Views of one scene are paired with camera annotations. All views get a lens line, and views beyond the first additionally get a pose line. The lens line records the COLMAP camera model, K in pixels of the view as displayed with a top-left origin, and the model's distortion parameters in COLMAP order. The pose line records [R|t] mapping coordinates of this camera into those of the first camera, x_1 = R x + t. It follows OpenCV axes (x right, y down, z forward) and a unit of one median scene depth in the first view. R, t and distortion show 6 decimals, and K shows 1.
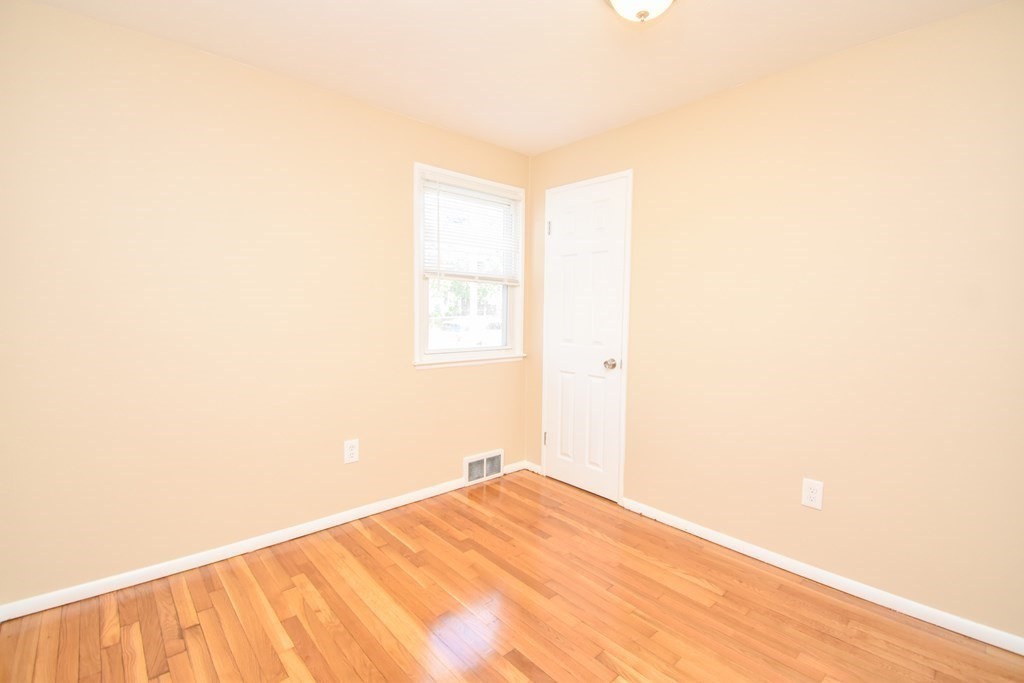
lens RADIAL K [[462.2, 0, 512.0], [0, 462.2, 341.5], [0, 0, 1]] dist [0.017015, -0.025525]
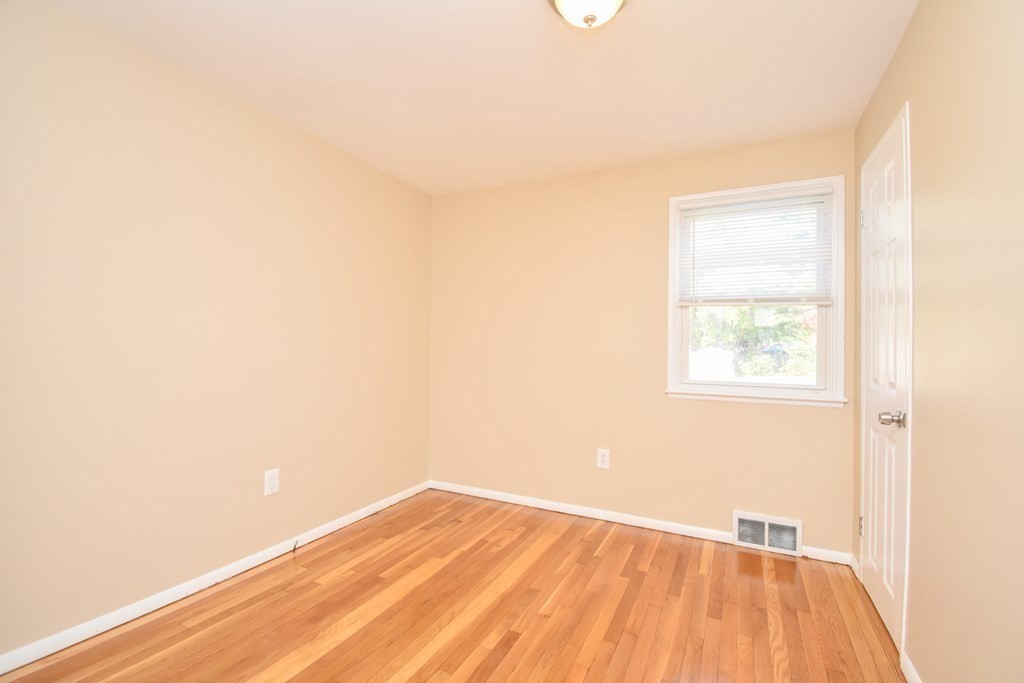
lens RADIAL K [[462.2, 0, 512.0], [0, 462.2, 341.5], [0, 0, 1]] dist [0.017015, -0.025525]
pose [[0.357512, -0.023999, -0.933600, 0.640670], [-0.074580, 0.995743, -0.054157, 0.020396], [0.930926, 0.088990, 0.354200, 0.325926]]
